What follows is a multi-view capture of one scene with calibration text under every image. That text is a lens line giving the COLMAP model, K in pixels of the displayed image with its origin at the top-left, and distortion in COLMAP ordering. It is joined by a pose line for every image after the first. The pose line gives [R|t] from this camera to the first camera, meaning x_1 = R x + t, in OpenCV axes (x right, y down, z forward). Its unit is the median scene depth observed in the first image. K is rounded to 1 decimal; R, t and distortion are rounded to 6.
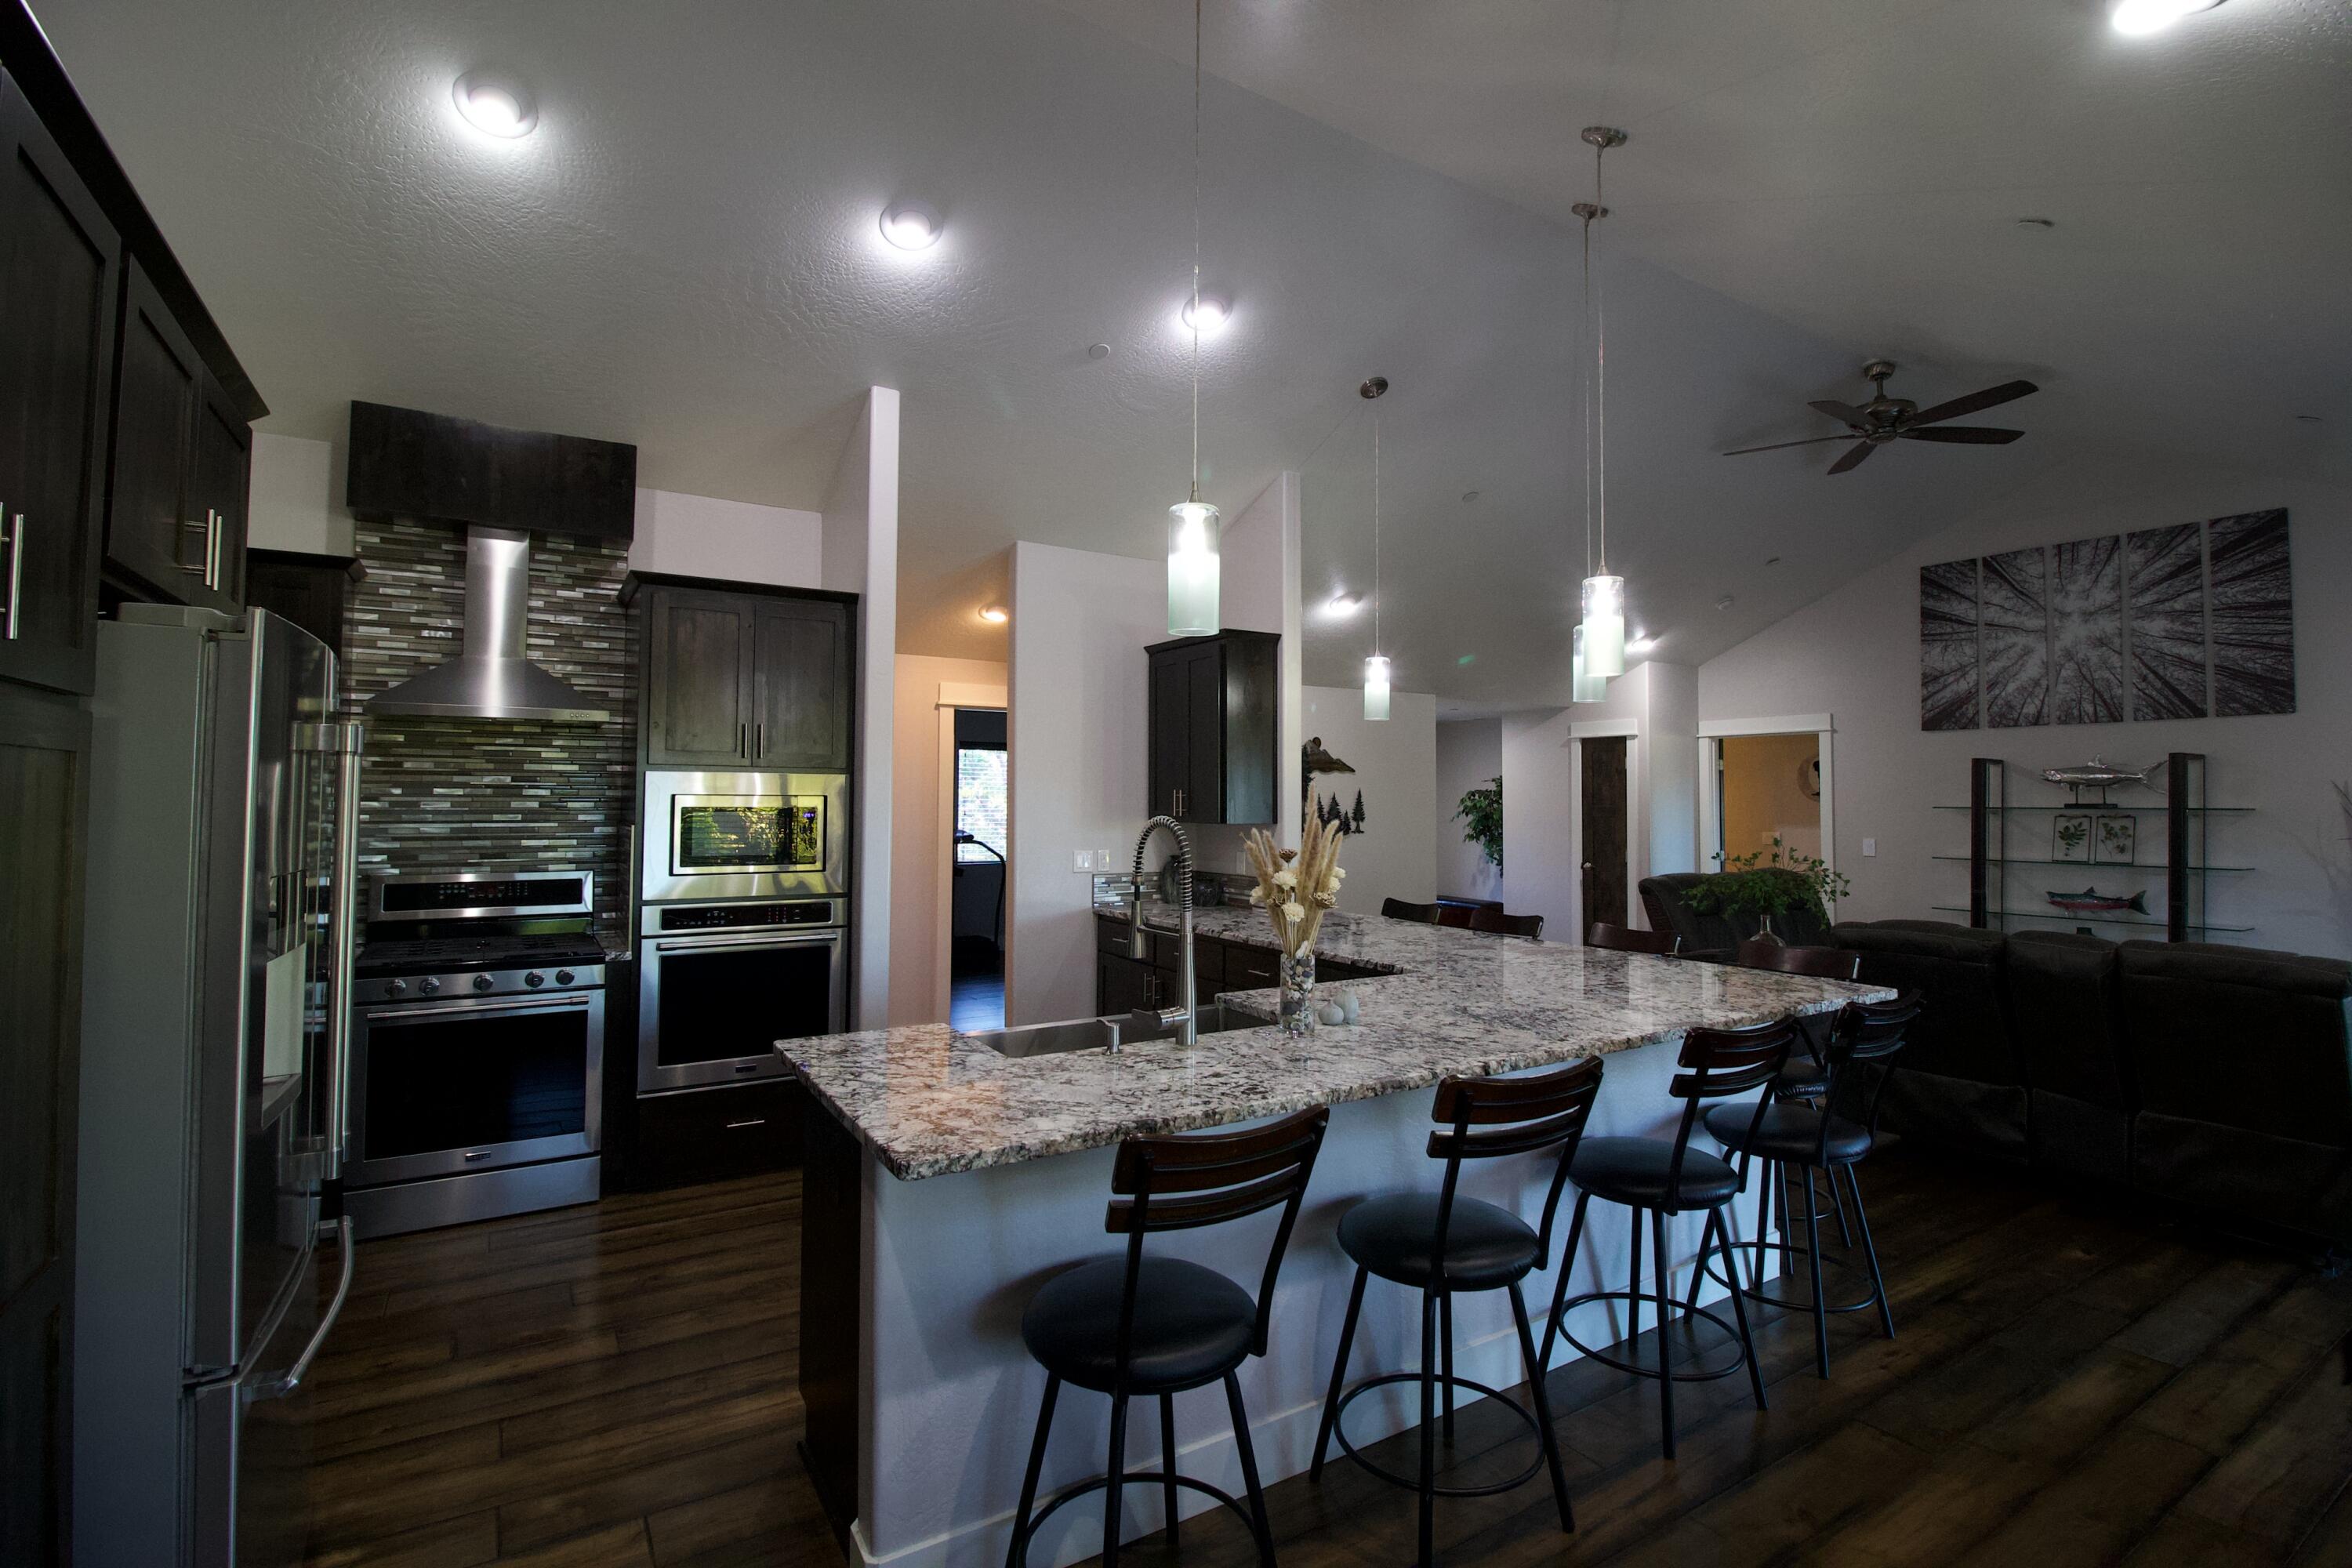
lens RADIAL K [[1085.3, 0, 1211.4], [0, 1085.3, 776.3], [0, 0, 1]] dist [0.003490, -0.010157]
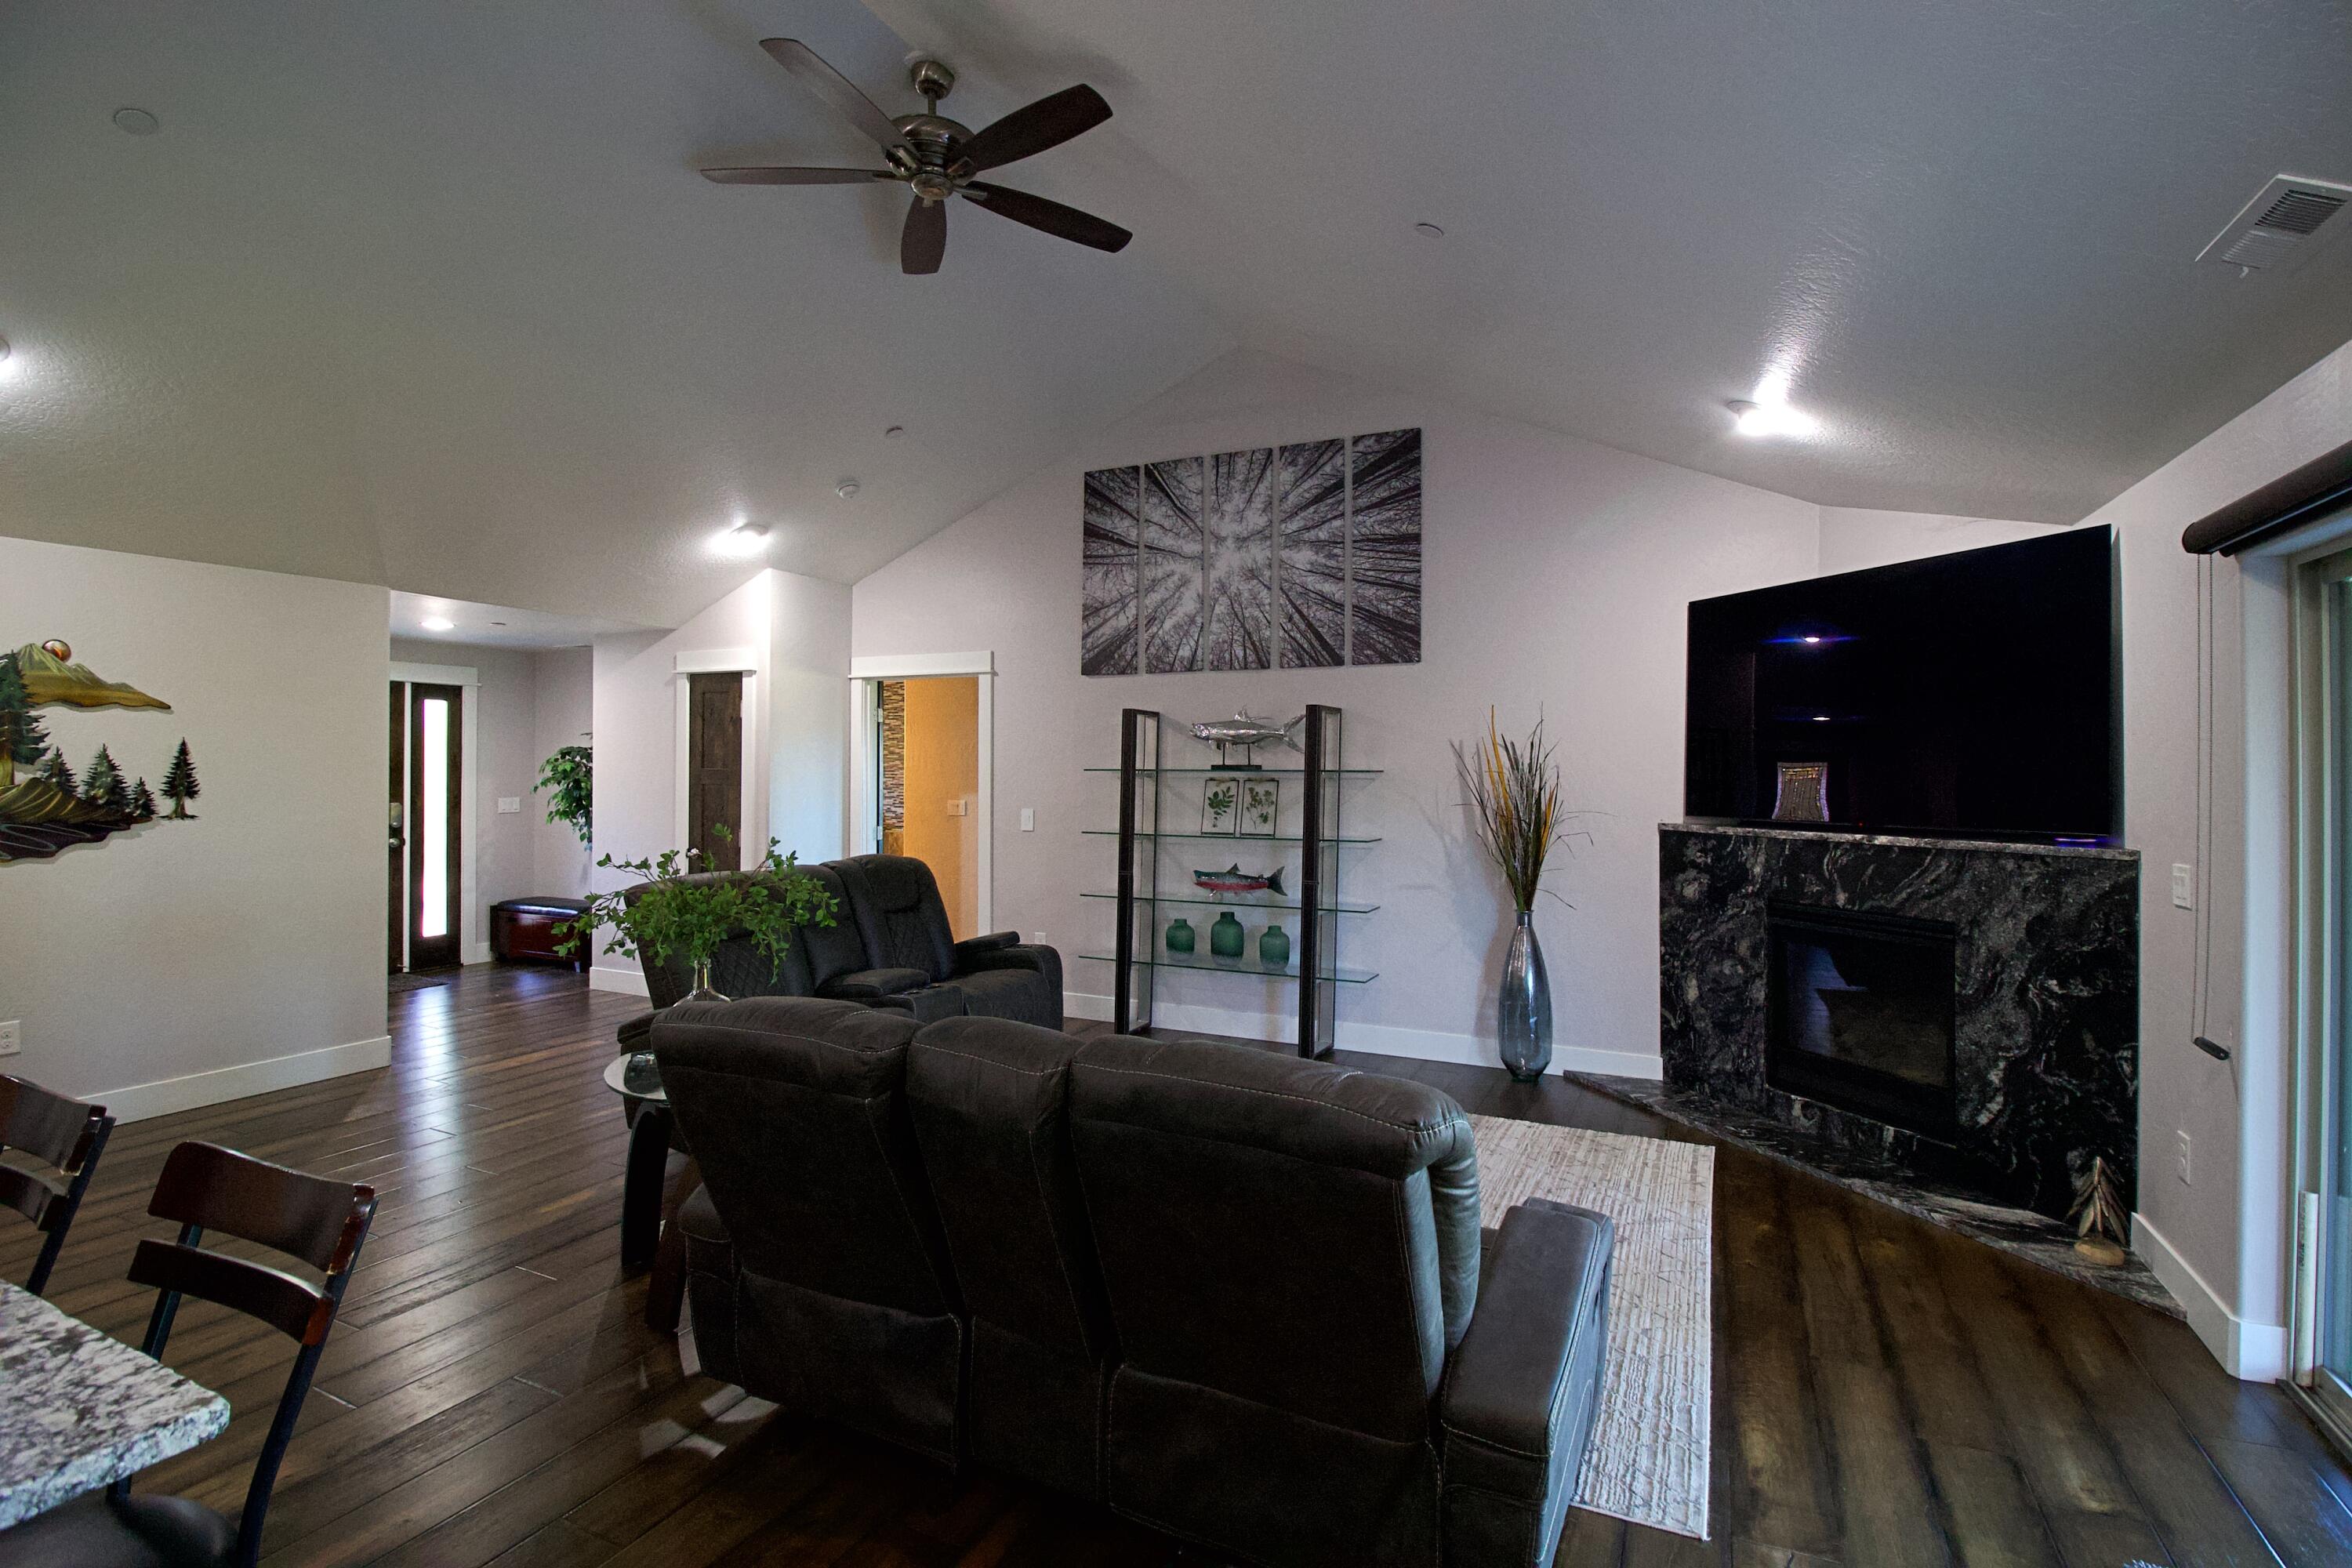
lens RADIAL K [[1085.3, 0, 1166.9], [0, 1085.3, 787.3], [0, 0, 1]] dist [0.003490, -0.010157]
pose [[0.859650, -0.010825, 0.510768, 0.296968], [-0.012673, 0.999016, 0.042502, 0.006684], [-0.510725, -0.043010, 0.858667, 0.269820]]
